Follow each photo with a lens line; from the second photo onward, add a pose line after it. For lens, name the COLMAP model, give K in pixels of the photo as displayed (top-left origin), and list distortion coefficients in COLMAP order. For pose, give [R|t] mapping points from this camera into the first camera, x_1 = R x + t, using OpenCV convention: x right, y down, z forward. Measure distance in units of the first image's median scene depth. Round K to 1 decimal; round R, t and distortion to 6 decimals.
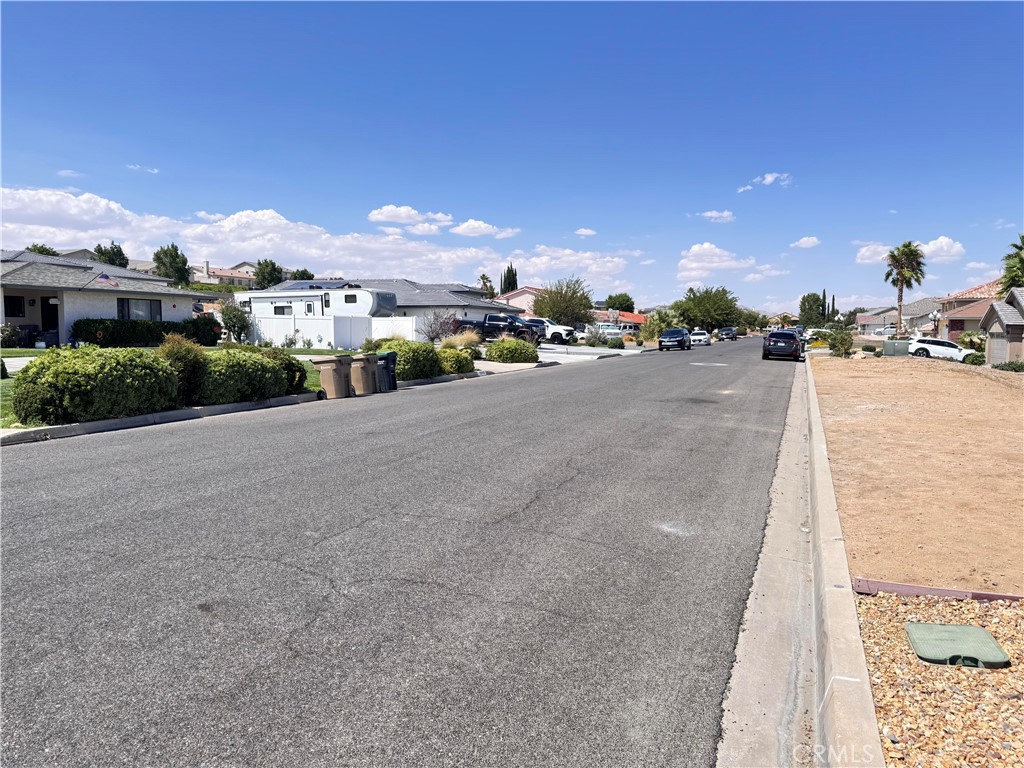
lens RADIAL K [[712.0, 0, 514.7], [0, 712.0, 399.2], [0, 0, 1]] dist [0.090643, -0.128259]
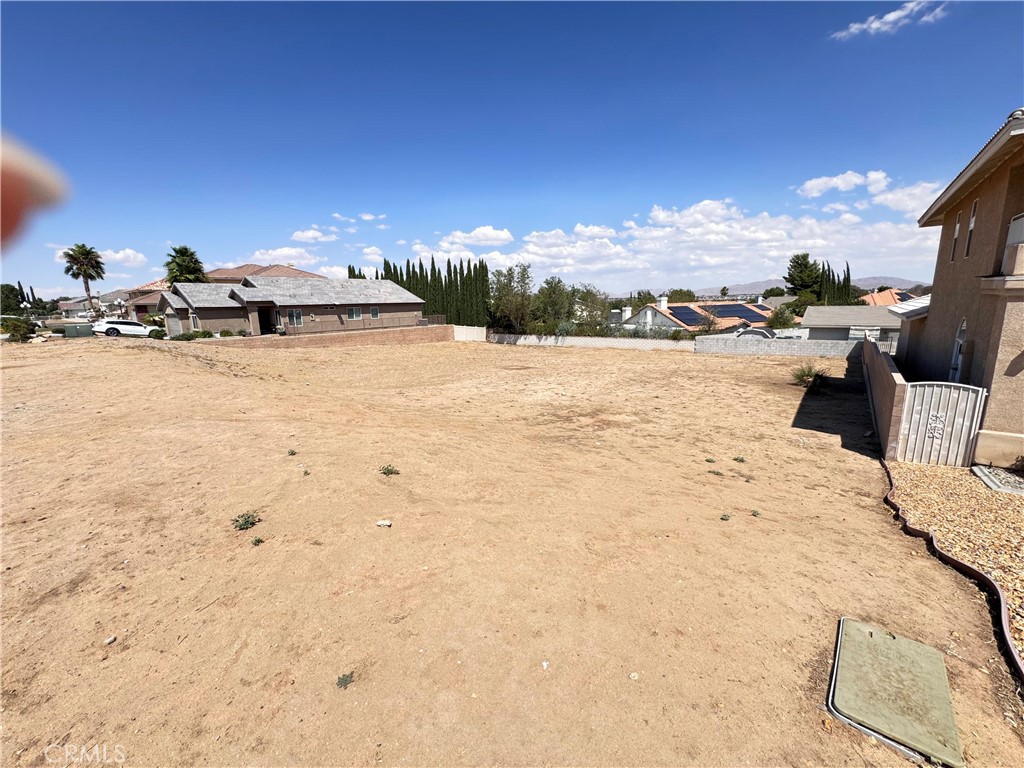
lens RADIAL K [[408.3, 0, 512.1], [0, 408.3, 380.9], [0, 0, 1]] dist [-0.002010, -0.000131]
pose [[0.306834, -0.189727, 0.932661, 0.195108], [0.117838, 0.979963, 0.160582, -0.024036], [-0.944440, 0.060631, 0.323043, 0.208993]]
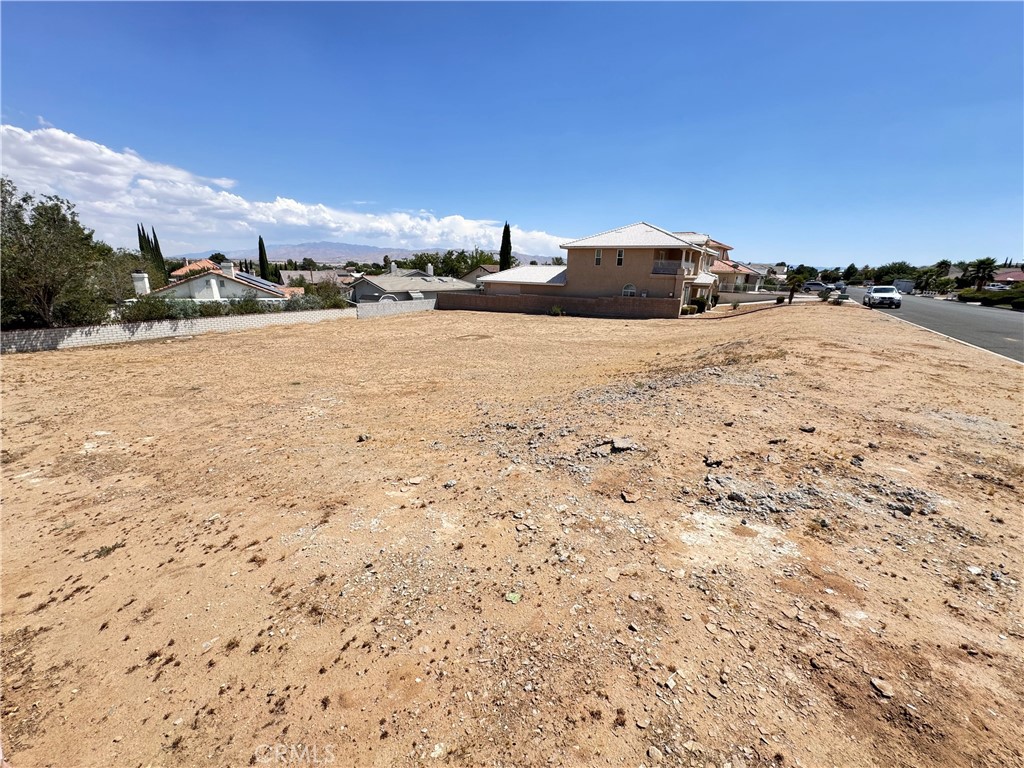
lens RADIAL K [[408.3, 0, 512.1], [0, 408.3, 380.9], [0, 0, 1]] dist [-0.002010, -0.000131]
pose [[-0.977104, -0.084733, 0.195161, 1.014350], [-0.011126, 0.936370, 0.350839, -0.189240], [-0.212471, 0.340635, -0.915873, 1.838329]]
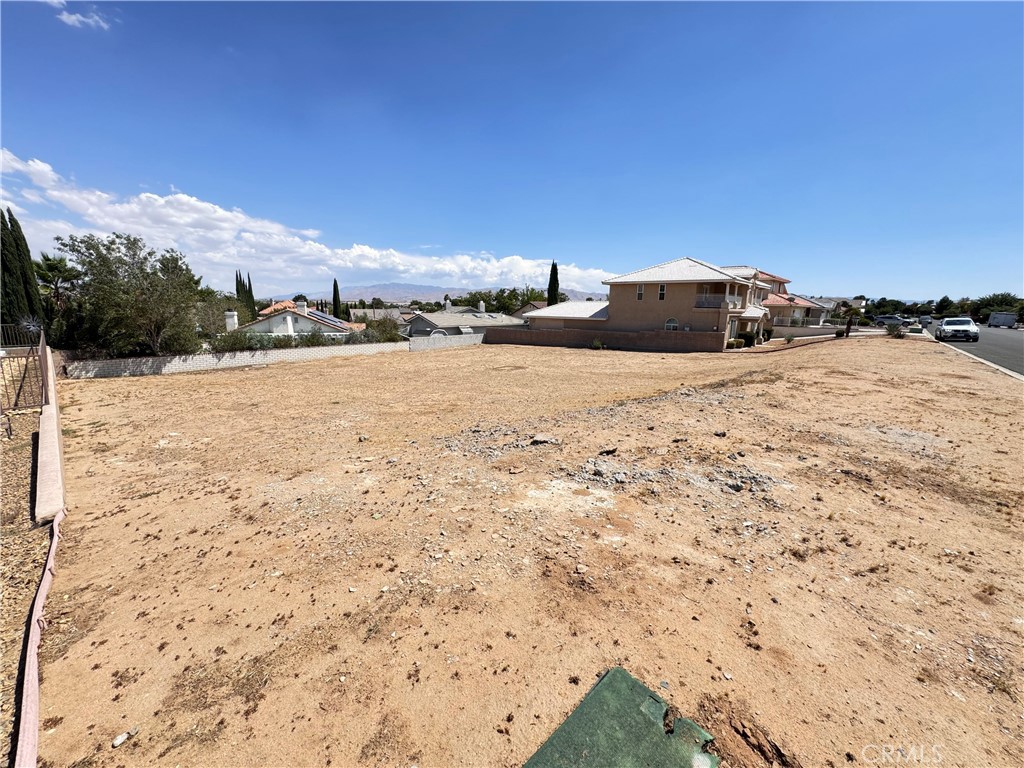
lens RADIAL K [[408.3, 0, 512.1], [0, 408.3, 380.9], [0, 0, 1]] dist [-0.002010, -0.000131]
pose [[-0.939964, -0.081351, 0.331435, 0.934940], [0.011289, 0.963230, 0.268442, -0.186471], [-0.341086, 0.256068, -0.904483, 1.867185]]
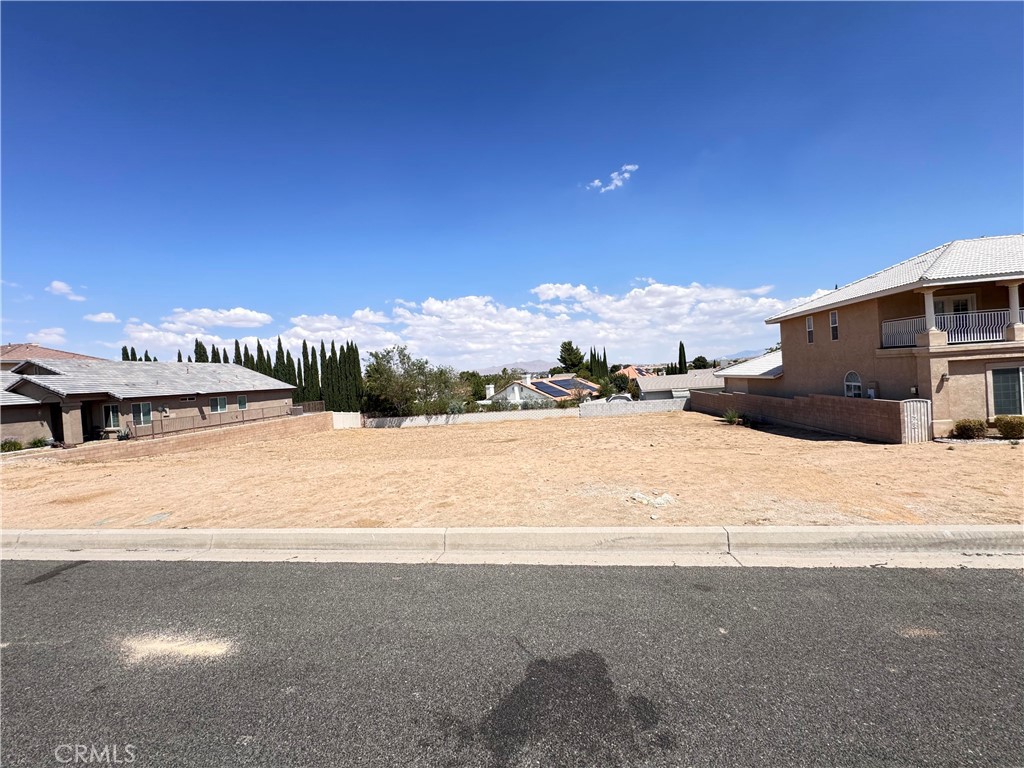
lens RADIAL K [[408.3, 0, 512.1], [0, 408.3, 380.9], [0, 0, 1]] dist [-0.002010, -0.000131]
pose [[-0.224560, -0.000852, 0.974460, 0.103802], [0.155861, 0.987094, 0.036780, -0.092243], [-0.961915, 0.160139, -0.221529, 0.838201]]
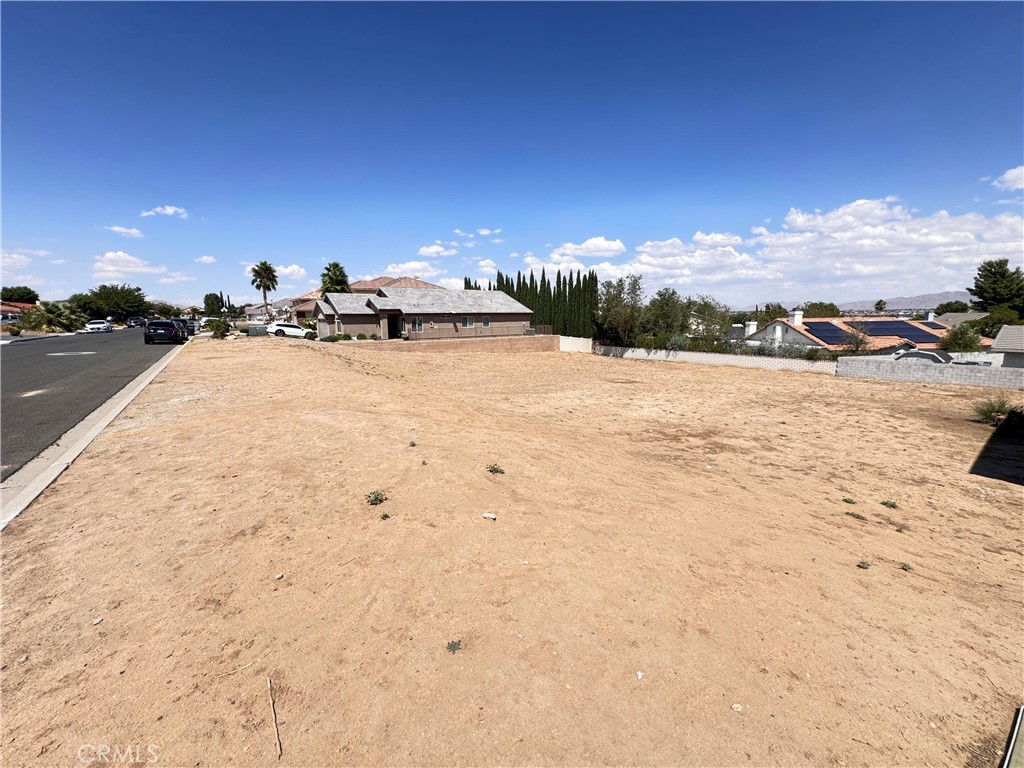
lens RADIAL K [[408.3, 0, 512.1], [0, 408.3, 380.9], [0, 0, 1]] dist [-0.002010, -0.000131]
pose [[0.538102, -0.141112, 0.830983, 0.187642], [0.091356, 0.989842, 0.108931, -0.024090], [-0.837914, 0.017300, 0.545528, 0.208294]]
